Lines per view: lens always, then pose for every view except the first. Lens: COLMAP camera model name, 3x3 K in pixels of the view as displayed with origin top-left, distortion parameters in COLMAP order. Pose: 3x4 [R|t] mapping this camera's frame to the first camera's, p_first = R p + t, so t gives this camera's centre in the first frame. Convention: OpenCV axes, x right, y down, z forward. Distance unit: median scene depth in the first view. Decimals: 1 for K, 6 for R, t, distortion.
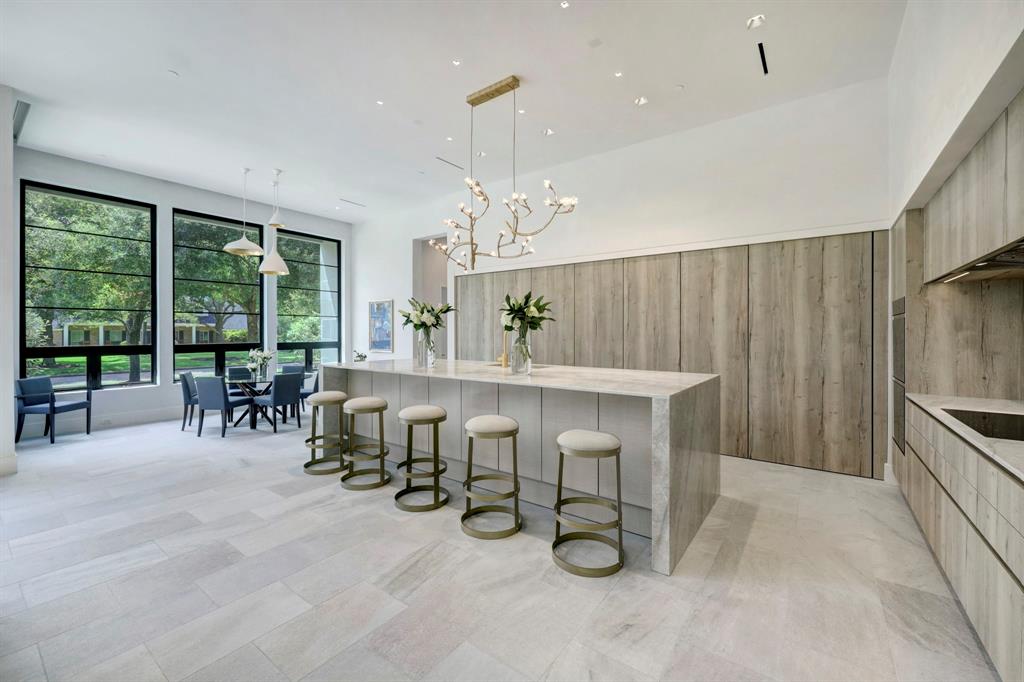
lens RADIAL K [[416.3, 0, 527.8], [0, 416.3, 330.4], [0, 0, 1]] dist [-0.002853, 0.000008]
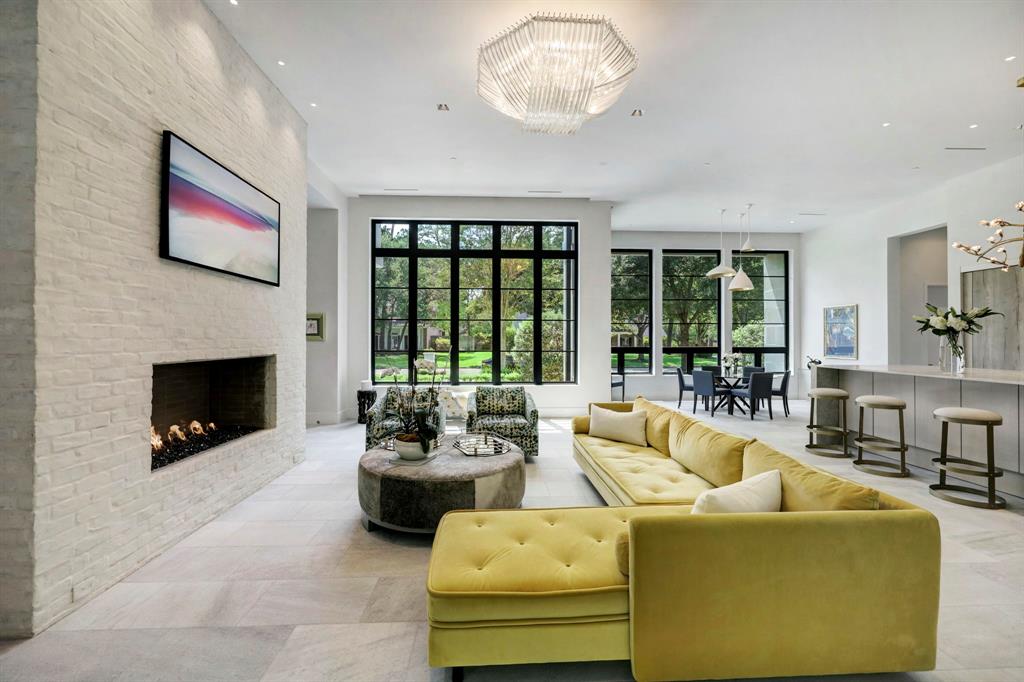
lens RADIAL K [[416.3, 0, 502.8], [0, 416.3, 337.4], [0, 0, 1]] dist [-0.002853, 0.000008]
pose [[0.604017, -0.002218, -0.796968, -0.110406], [0.002485, 0.999997, -0.000900, 0.003289], [0.796967, -0.001437, 0.604021, -0.484275]]
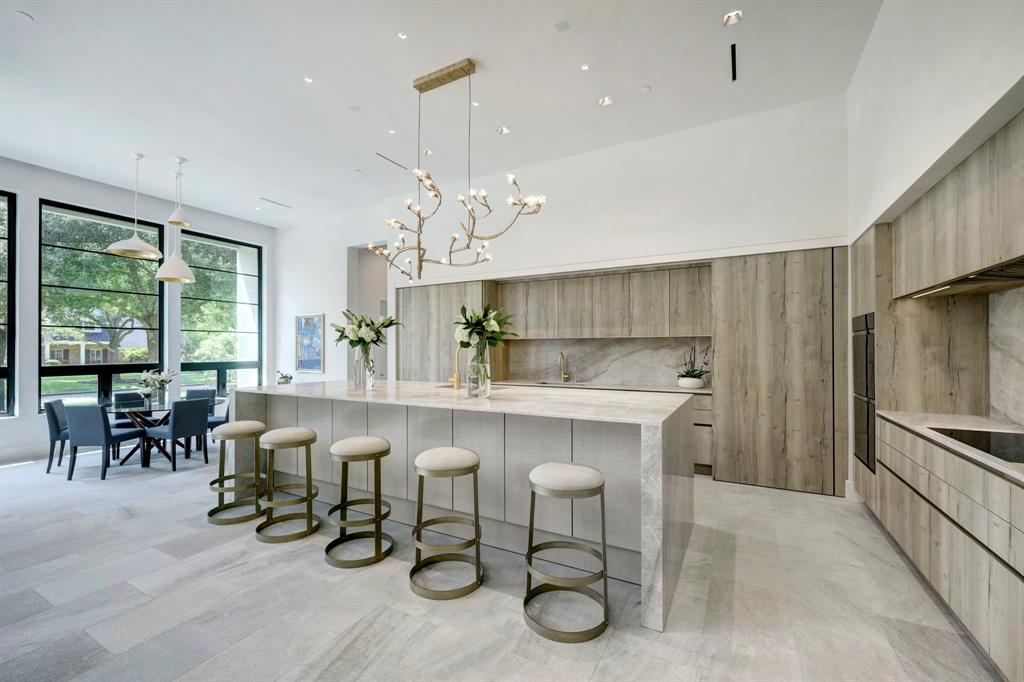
lens RADIAL K [[416.3, 0, 526.3], [0, 416.3, 344.2], [0, 0, 1]] dist [-0.002853, 0.000008]
pose [[0.990420, -0.000770, 0.138087, -0.034440], [0.002056, 0.999956, -0.009175, 0.001797], [-0.138074, 0.009371, 0.990378, 0.111850]]
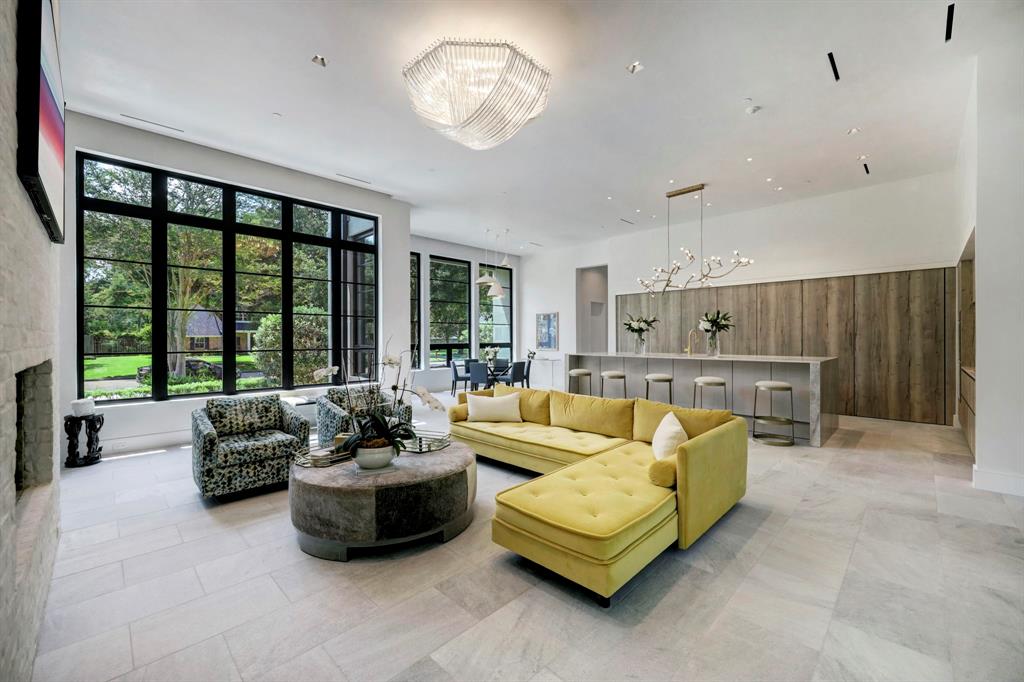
lens RADIAL K [[416.3, 0, 512.7], [0, 416.3, 338.4], [0, 0, 1]] dist [-0.002853, 0.000008]
pose [[0.985948, -0.003597, -0.167015, -0.507276], [0.004396, 0.999981, 0.004413, 0.014442], [0.166996, -0.005085, 0.985944, -0.801267]]
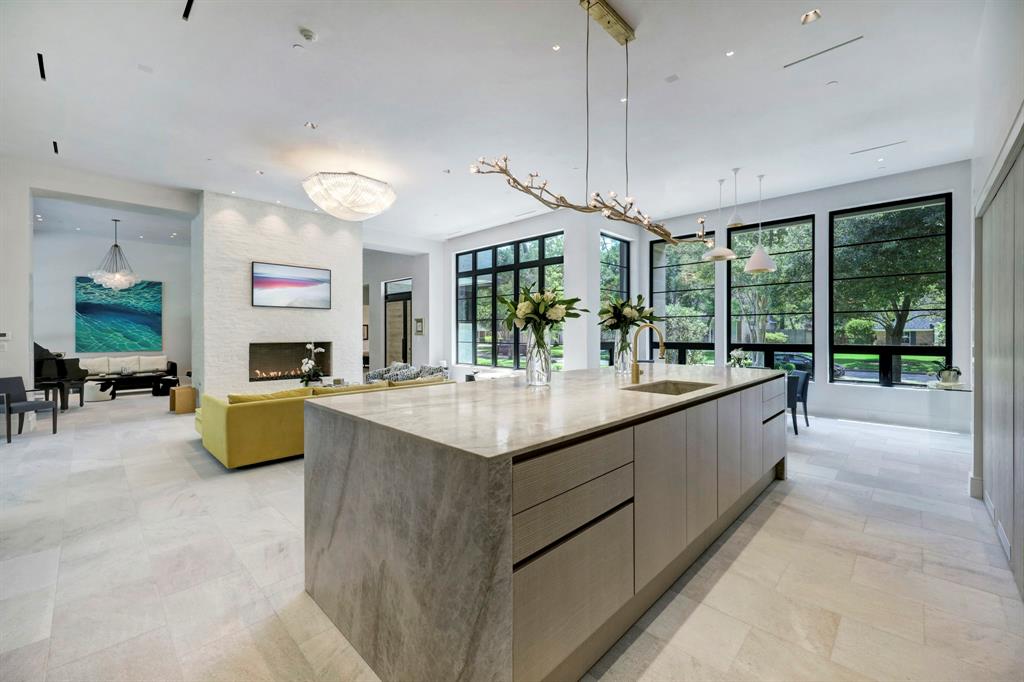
lens RADIAL K [[416.3, 0, 510.3], [0, 416.3, 330.7], [0, 0, 1]] dist [-0.002853, 0.000008]
pose [[-0.163710, -0.005127, -0.986495, 0.731692], [0.005652, 0.999965, -0.006135, 0.004817], [0.986492, -0.006580, -0.163676, 0.984601]]
